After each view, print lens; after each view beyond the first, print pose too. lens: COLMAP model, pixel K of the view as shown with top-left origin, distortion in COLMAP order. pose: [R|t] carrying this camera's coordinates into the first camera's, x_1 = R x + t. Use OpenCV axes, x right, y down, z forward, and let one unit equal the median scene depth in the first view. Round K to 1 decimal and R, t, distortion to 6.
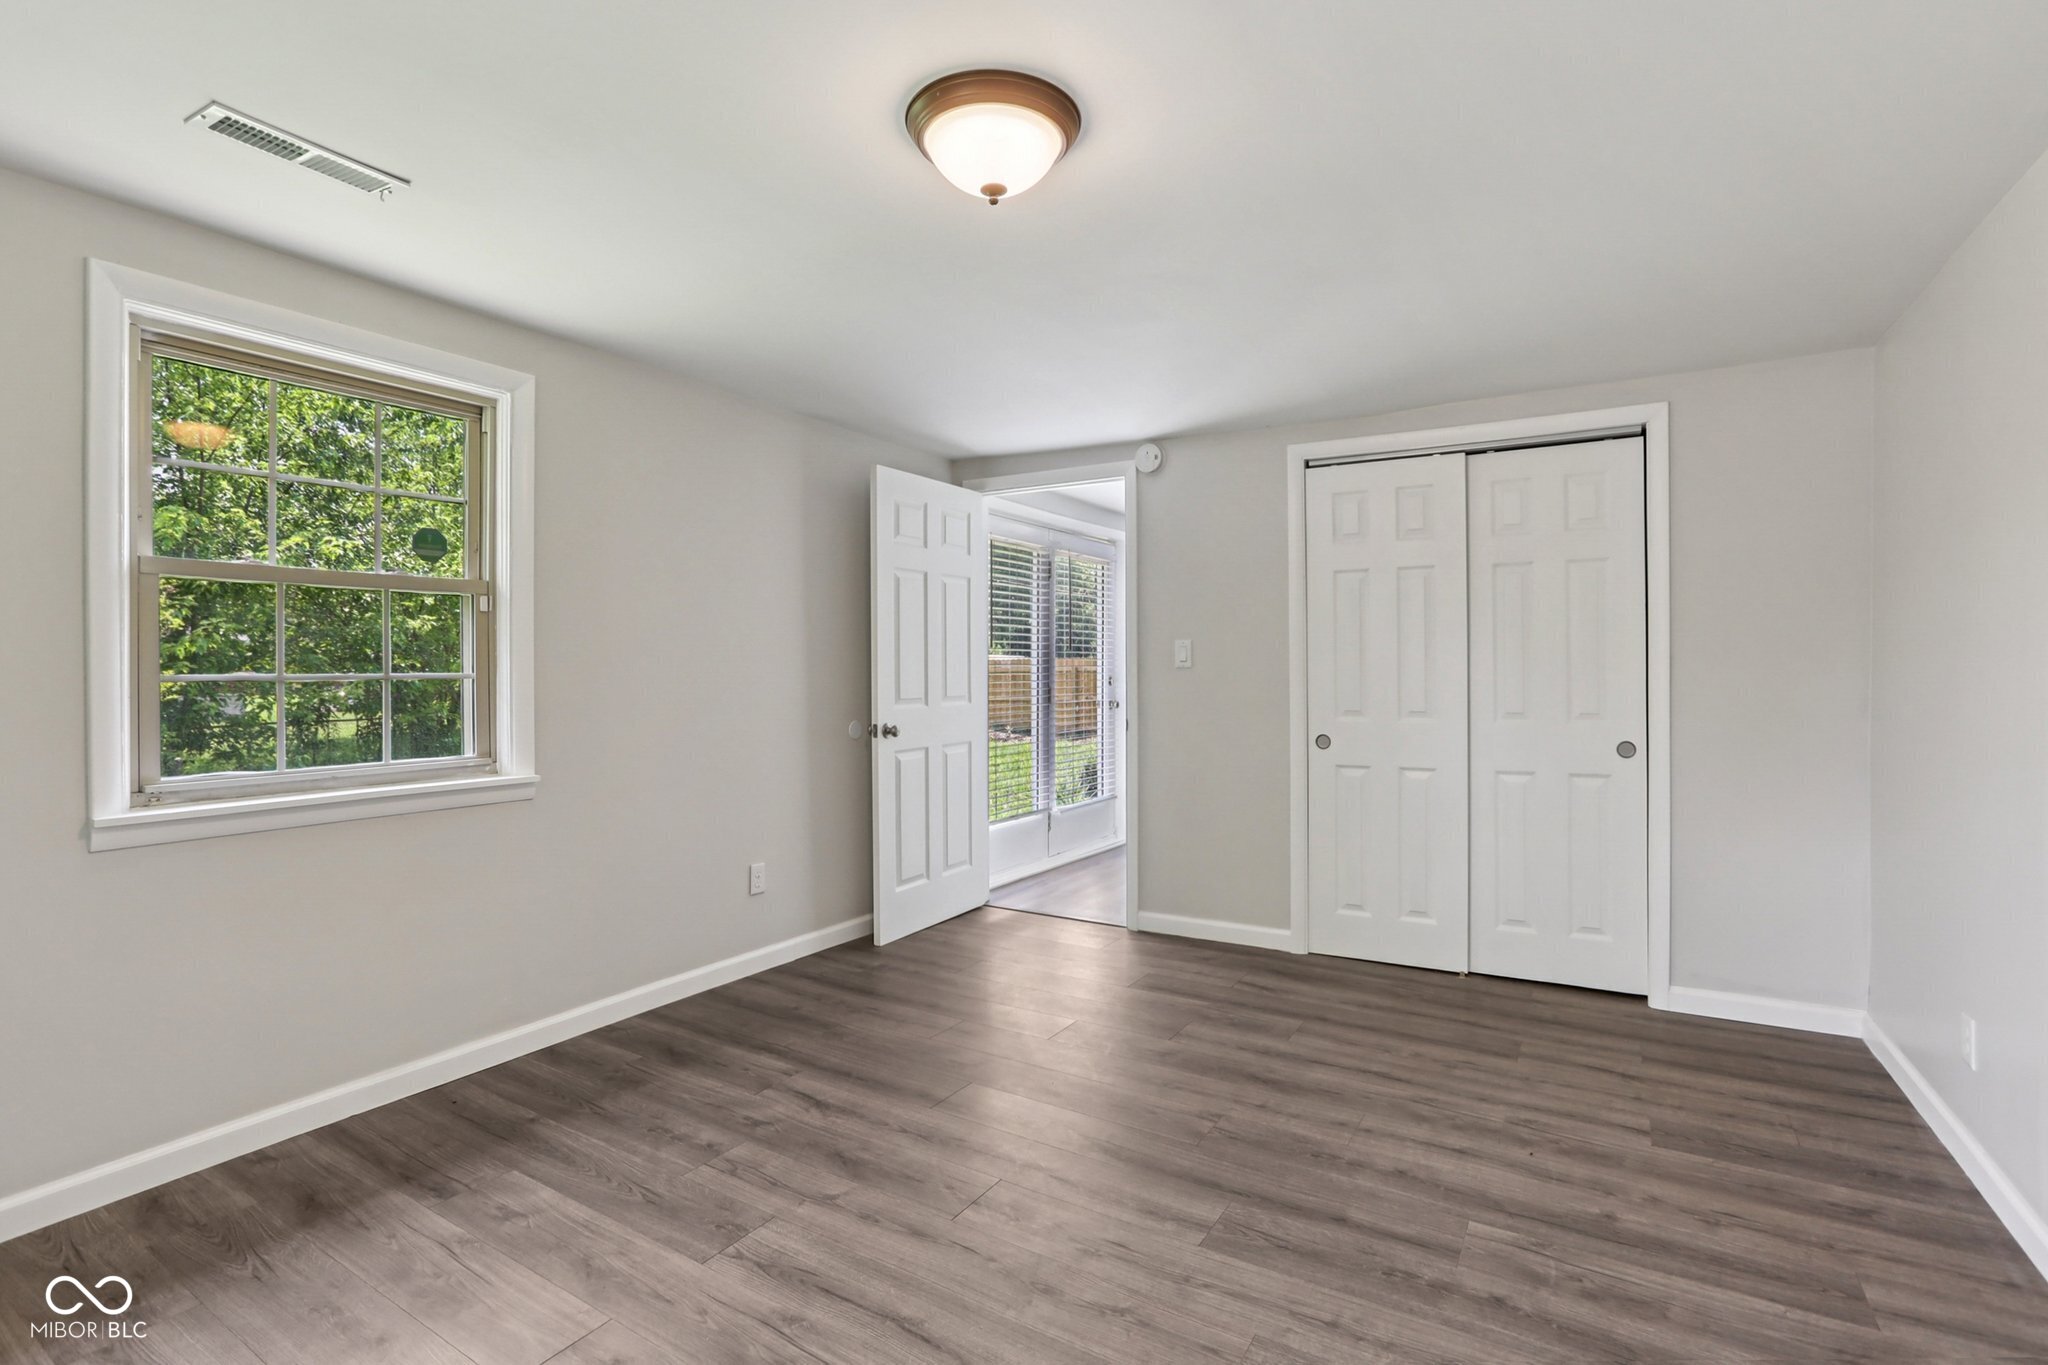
lens RADIAL K [[967.8, 0, 1021.5], [0, 967.8, 674.3], [0, 0, 1]] dist [-0.045910, 0.016735]
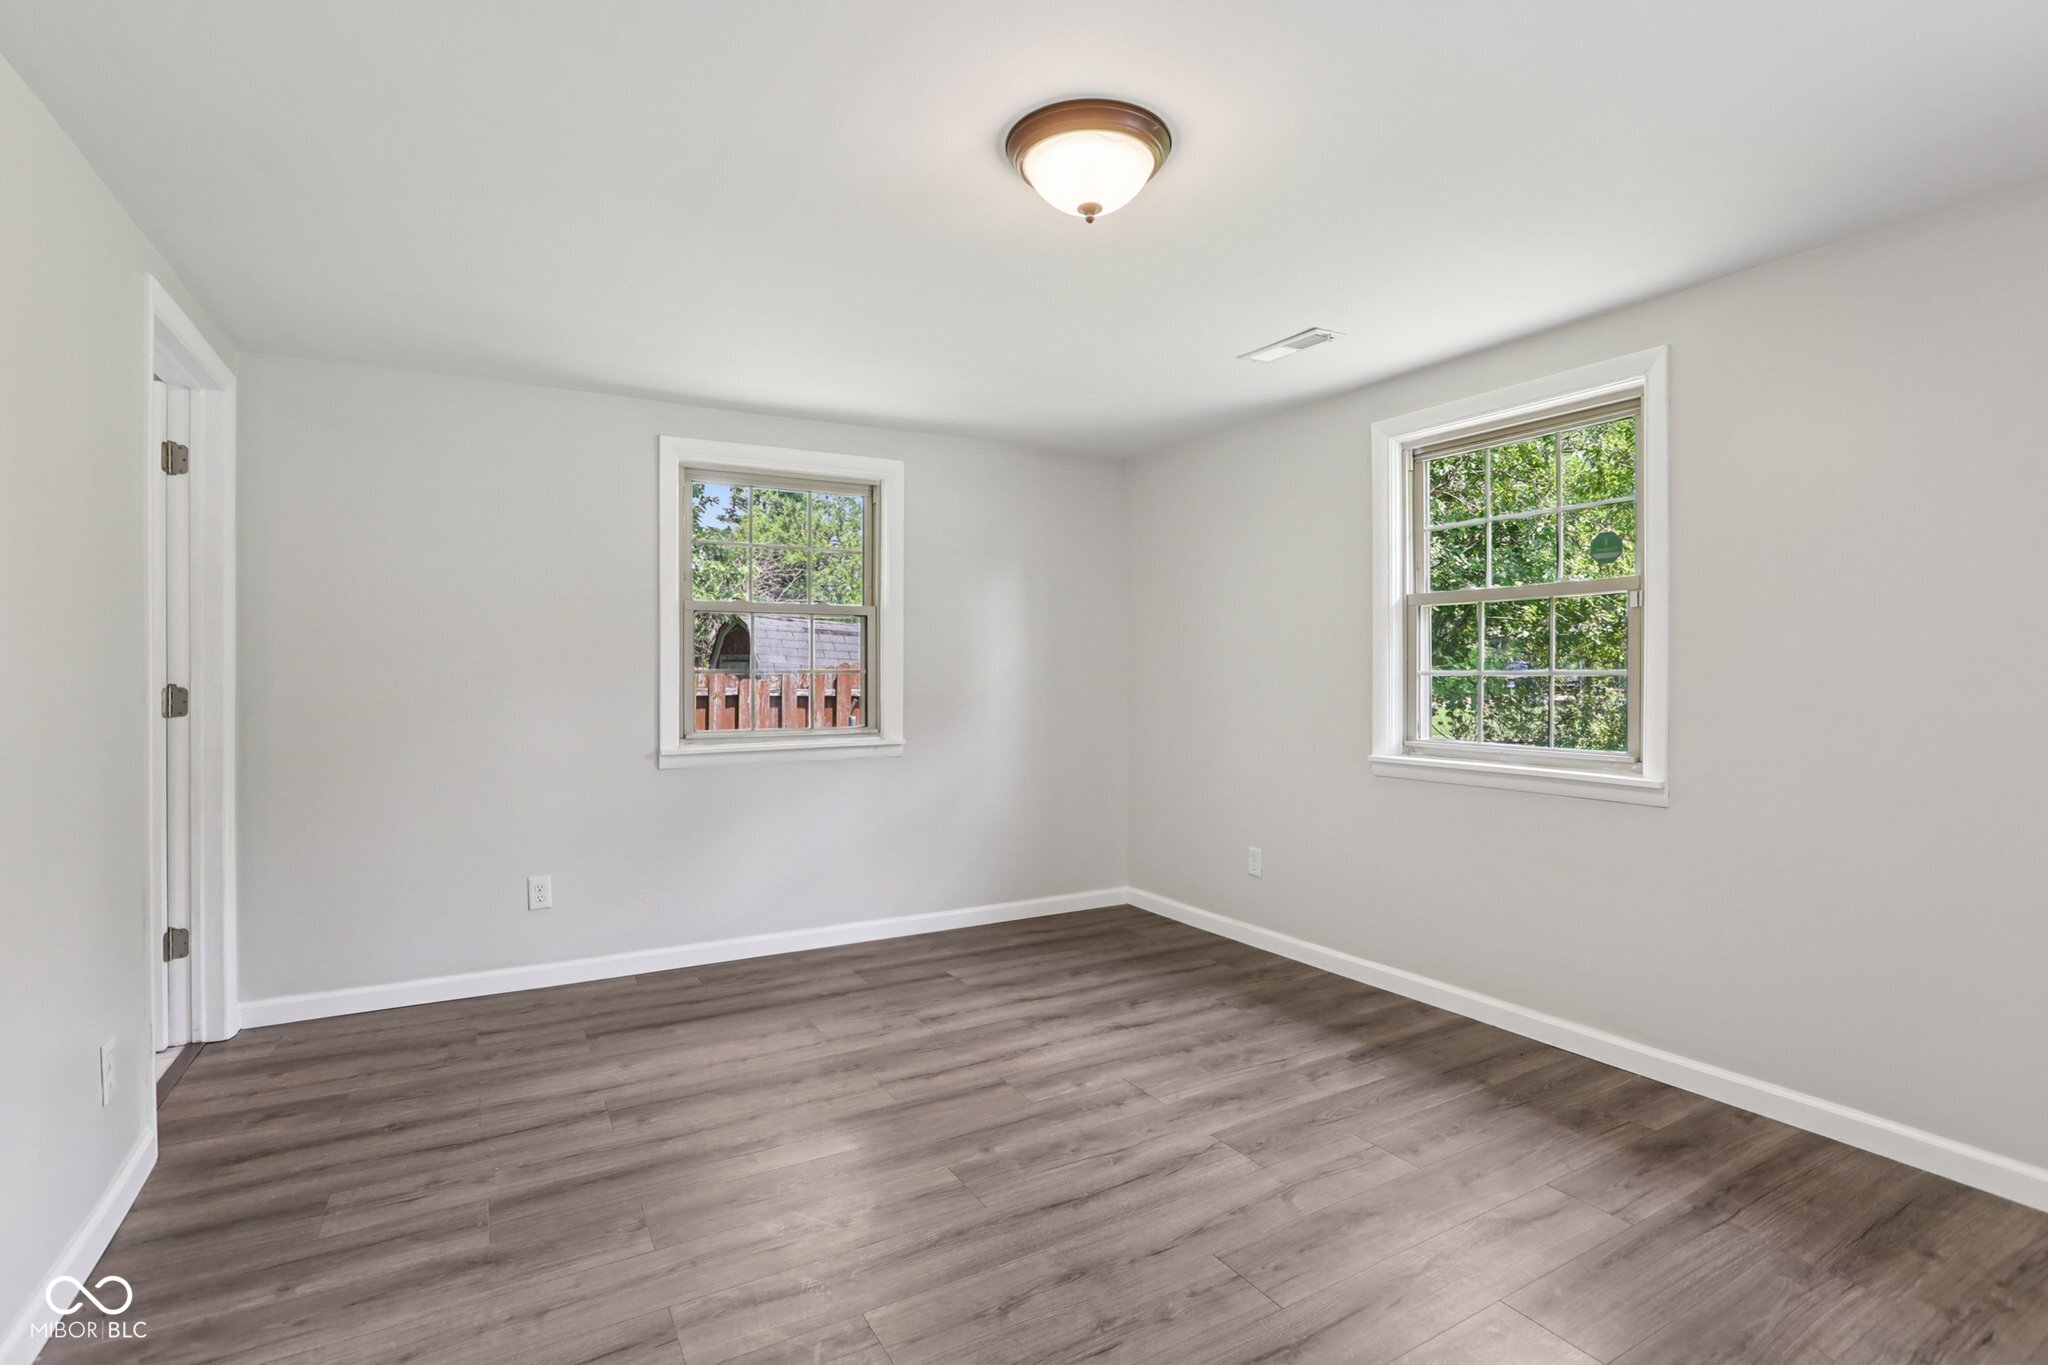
lens RADIAL K [[967.8, 0, 1027.9], [0, 967.8, 670.9], [0, 0, 1]] dist [-0.045910, 0.016735]
pose [[-0.474475, 0.003091, -0.880264, 0.725967], [-0.004706, 0.999971, 0.006048, -0.003916], [0.880257, 0.007012, -0.474446, 1.116161]]
